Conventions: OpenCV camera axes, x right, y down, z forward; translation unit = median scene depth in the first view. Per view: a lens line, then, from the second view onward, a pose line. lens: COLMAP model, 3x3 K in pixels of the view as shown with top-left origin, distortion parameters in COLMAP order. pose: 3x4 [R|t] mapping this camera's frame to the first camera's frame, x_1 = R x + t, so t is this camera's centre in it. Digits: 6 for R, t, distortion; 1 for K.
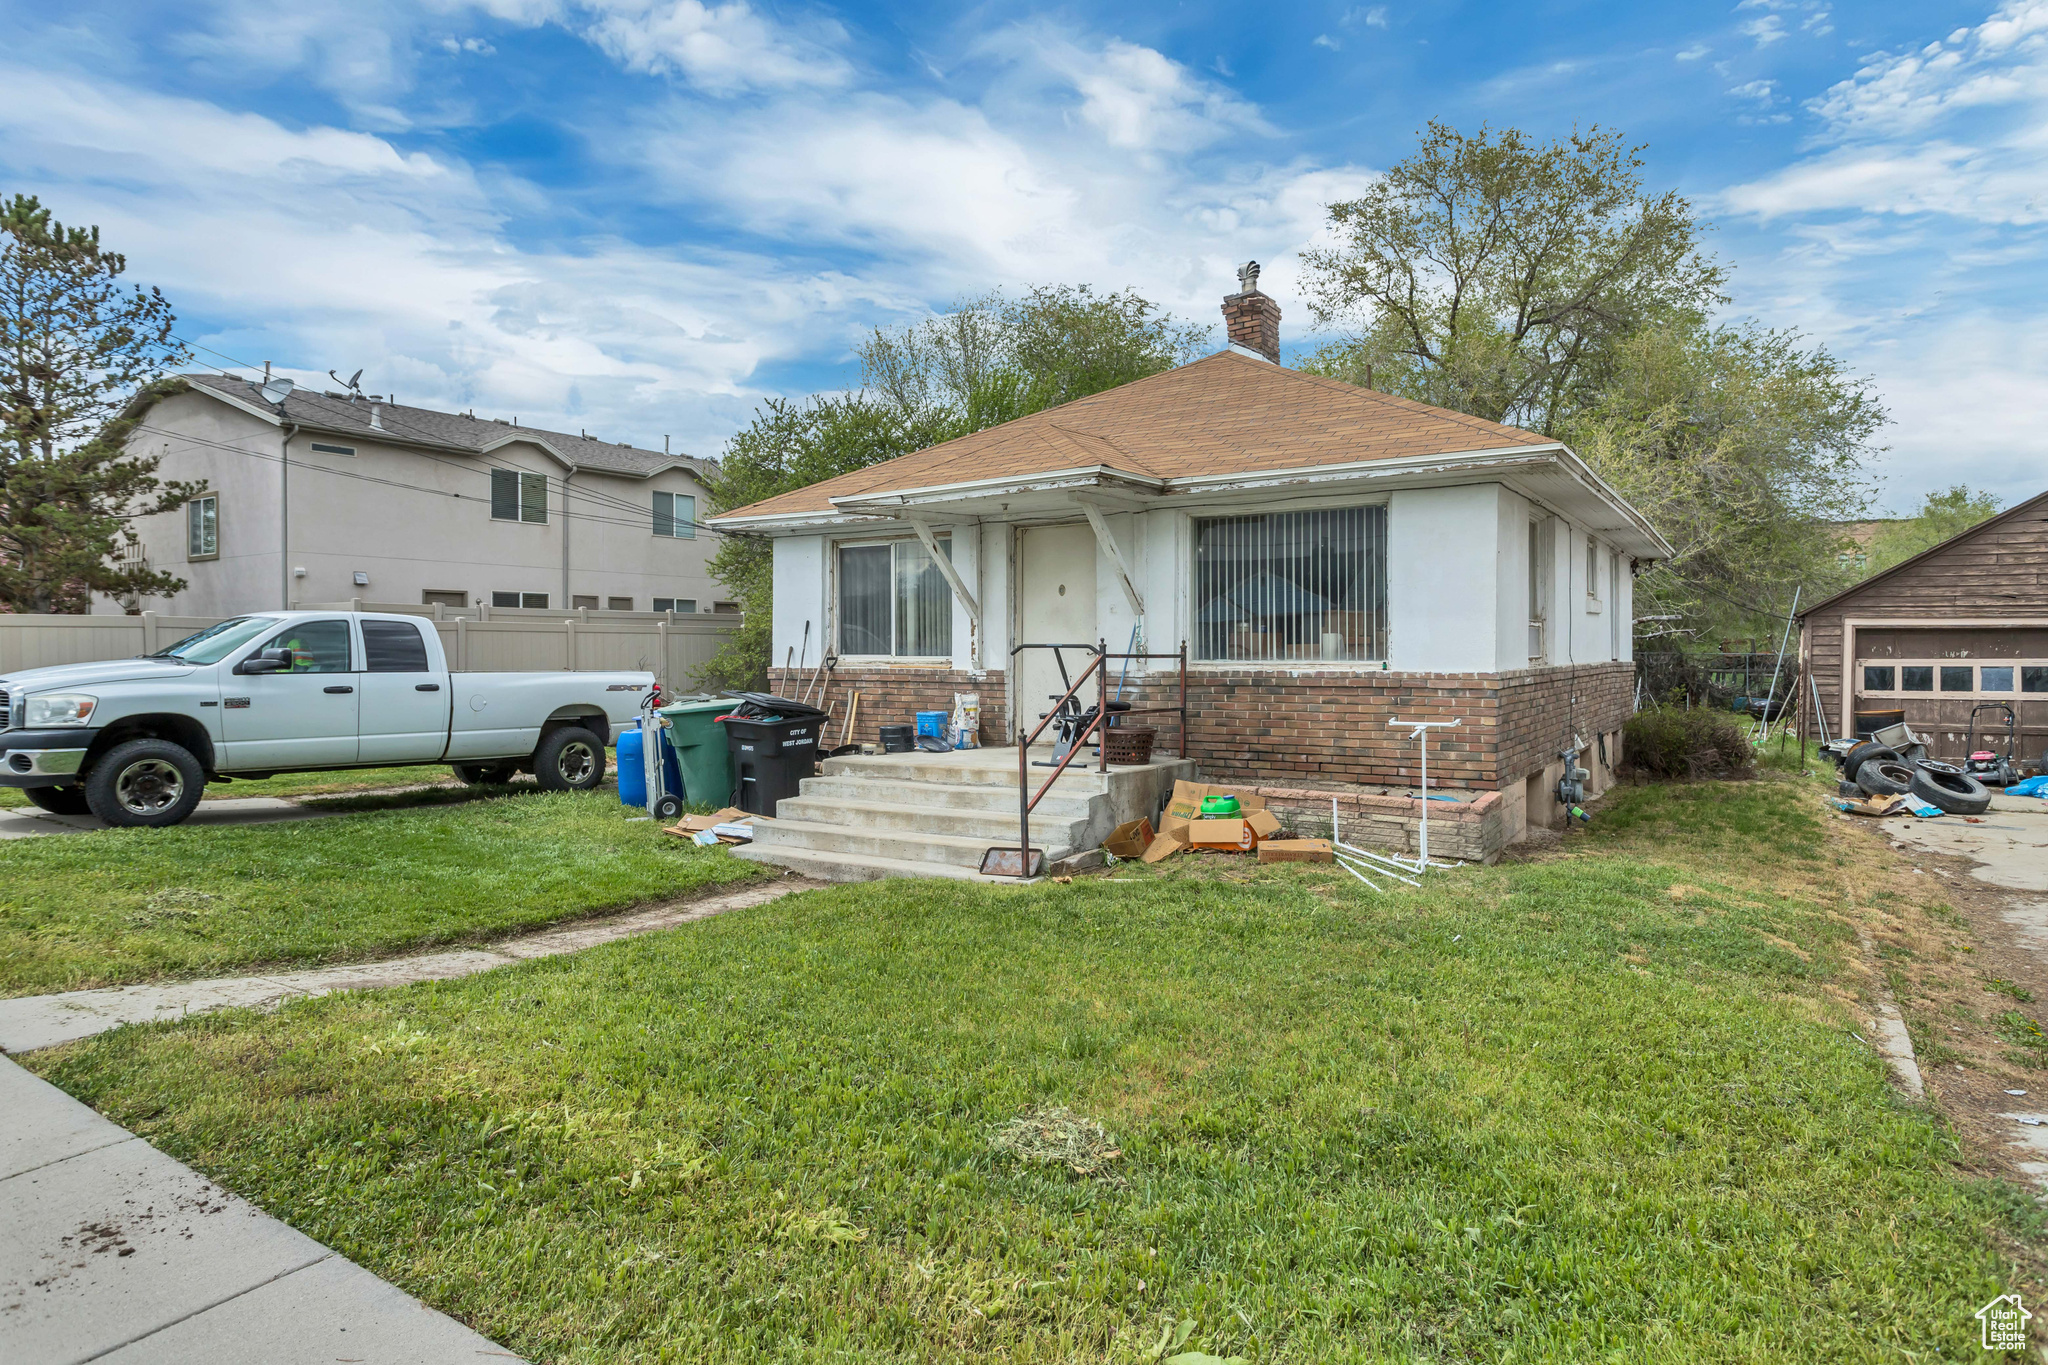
lens RADIAL K [[1174.4, 0, 1017.7], [0, 1174.4, 673.2], [0, 0, 1]] dist [-0.018954, -0.000783]
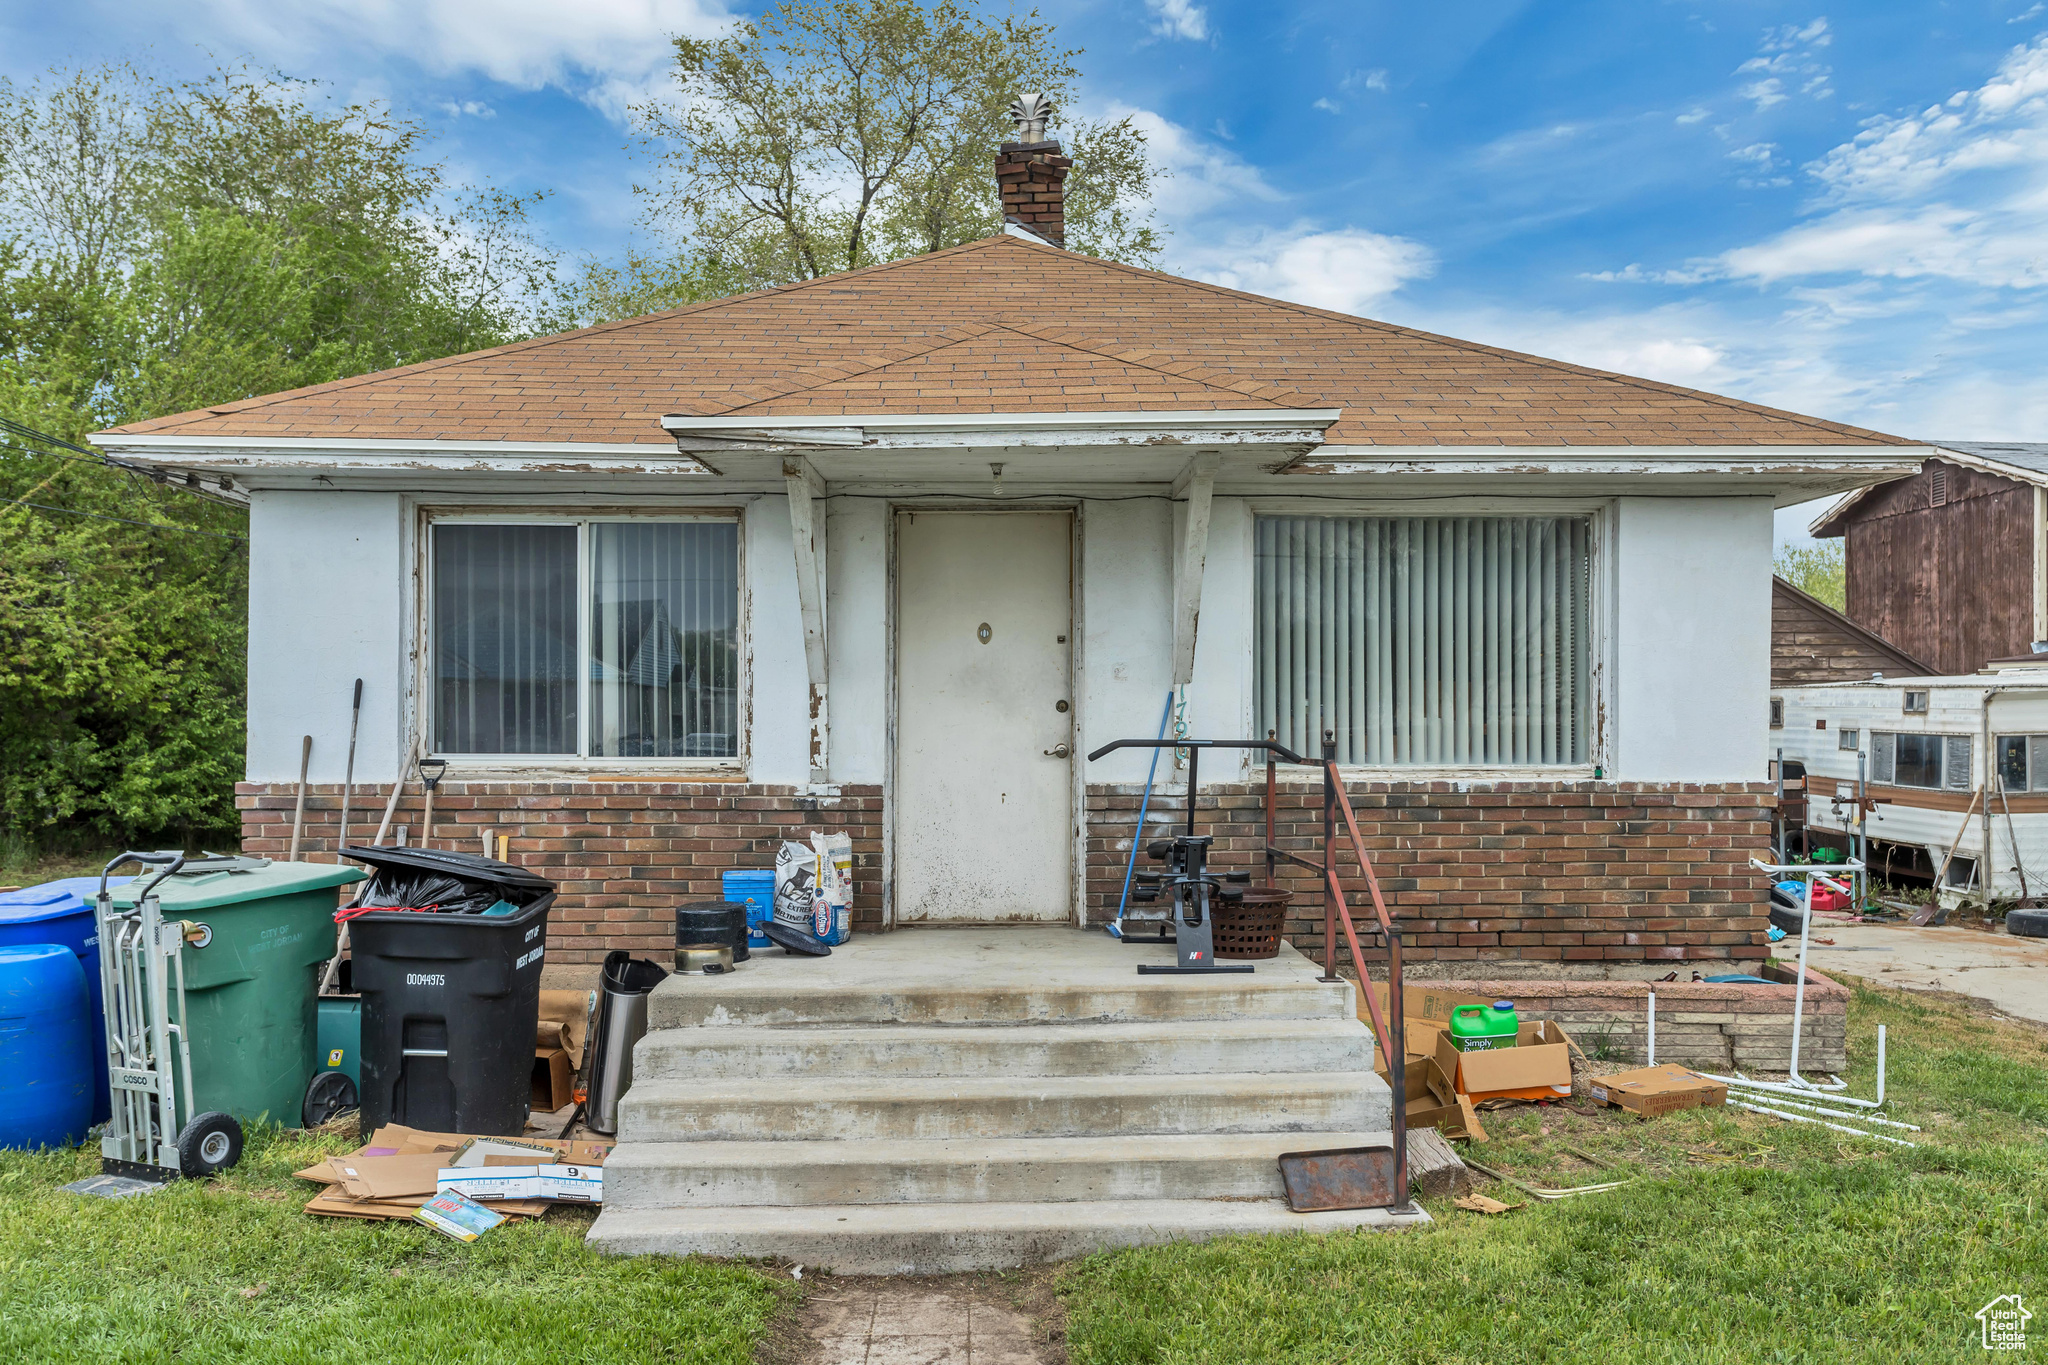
lens RADIAL K [[1733.5, 0, 1028.4], [0, 1733.5, 726.2], [0, 0, 1]] dist [0.008986, 0.008399]
pose [[0.820430, 0.000959, 0.571746, -0.453637], [0.007778, 0.999887, -0.012838, -0.020548], [-0.571694, 0.014980, 0.820330, 0.391357]]
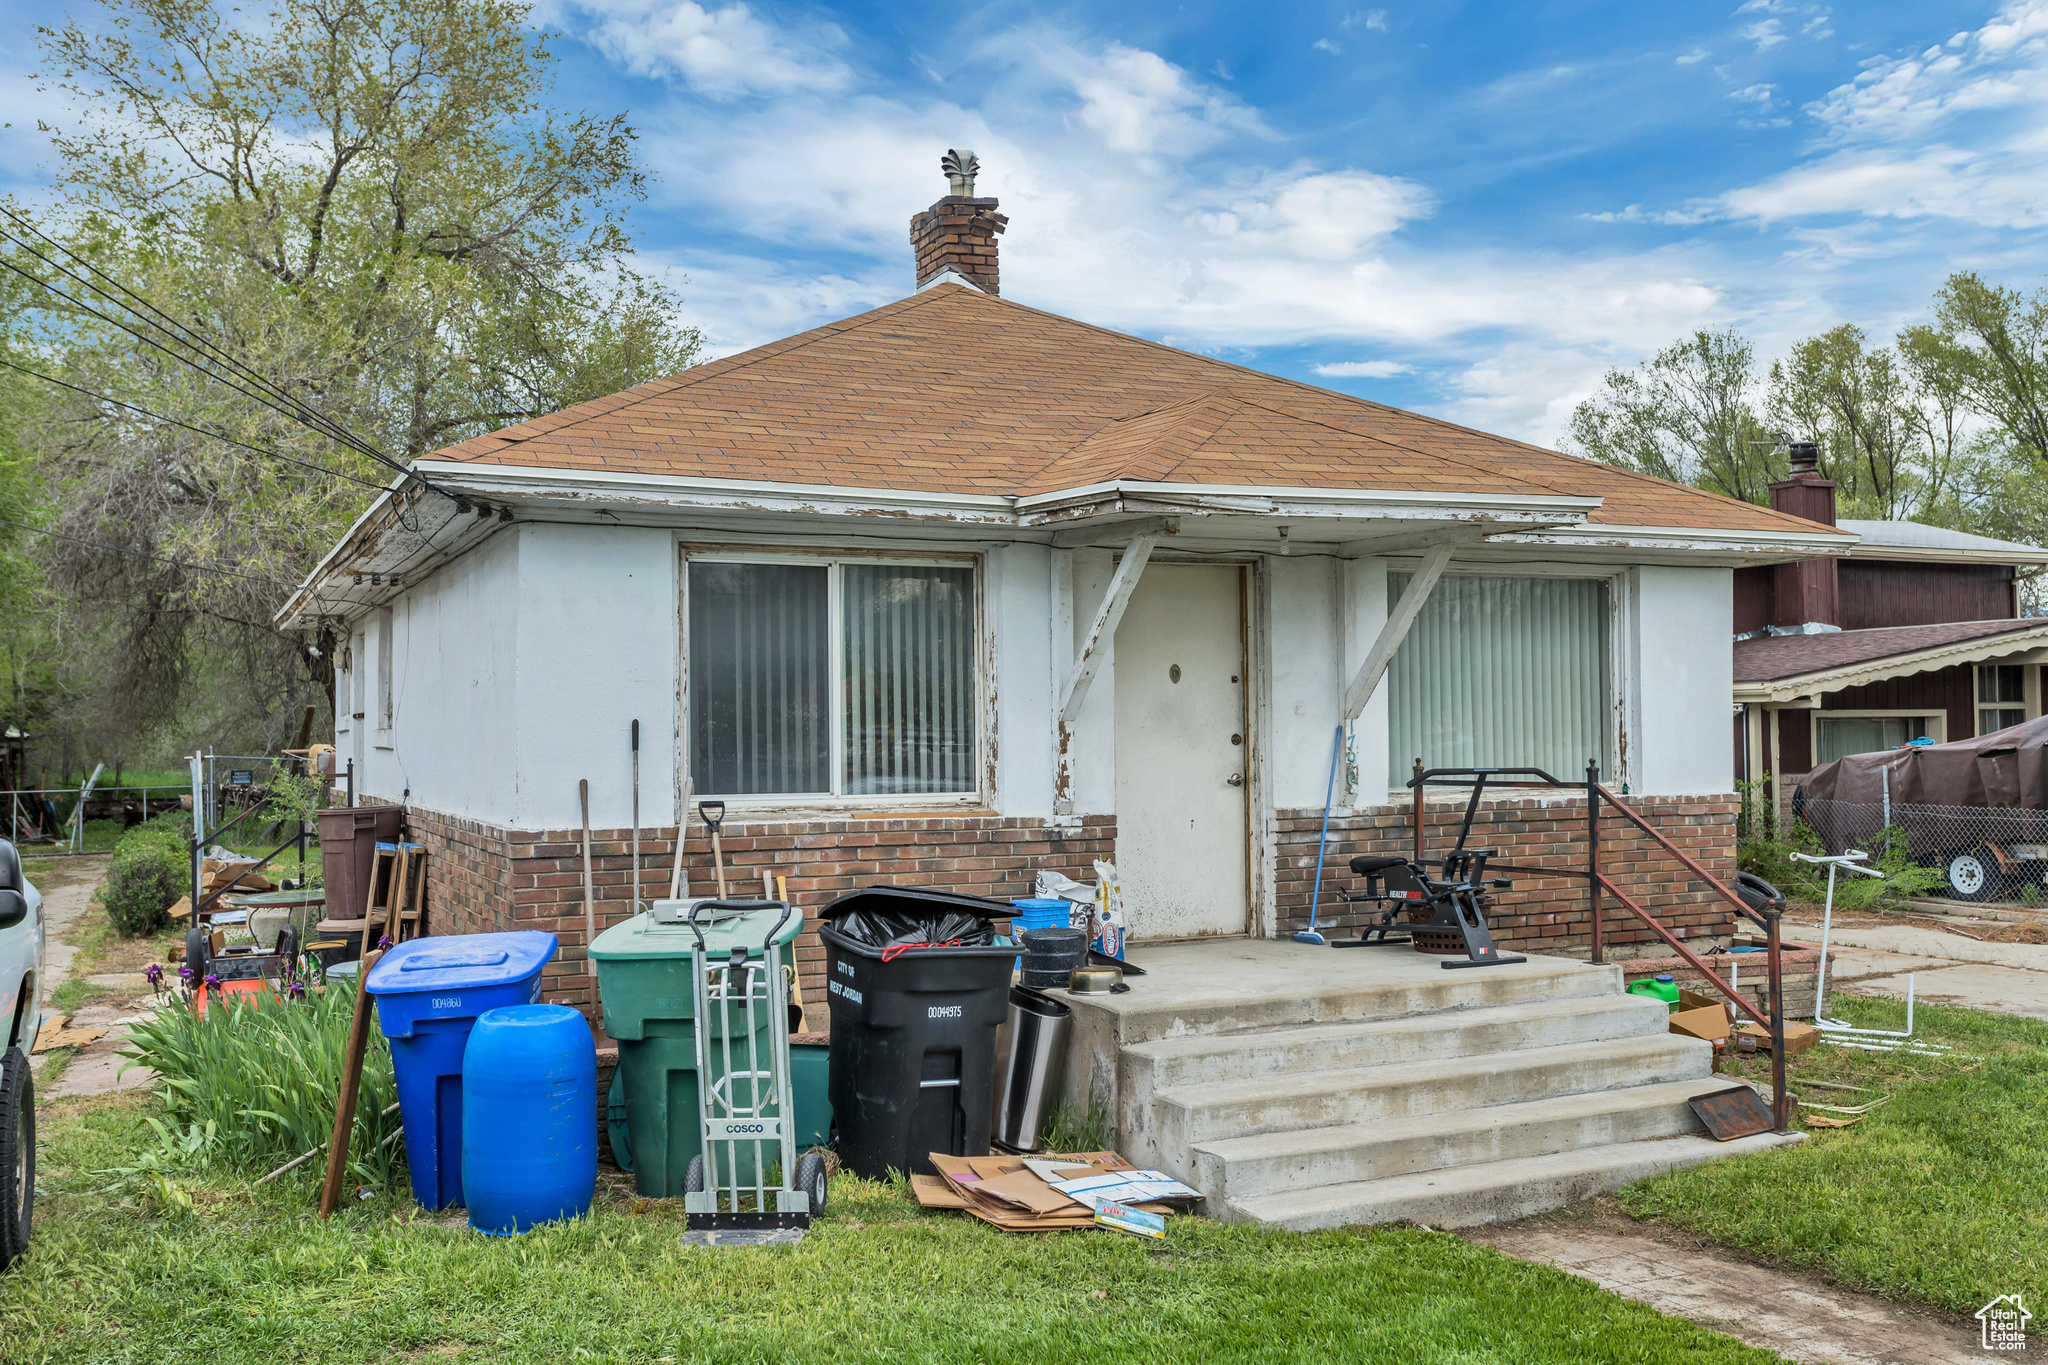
lens RADIAL K [[1839.6, 0, 1034.5], [0, 1839.6, 692.3], [0, 0, 1]] dist [0.011005, 0.011539]
pose [[0.524693, 0.017625, 0.851109, -0.889566], [0.025148, 0.999028, -0.036191, -0.034109], [-0.850920, 0.040393, 0.523740, 0.663680]]
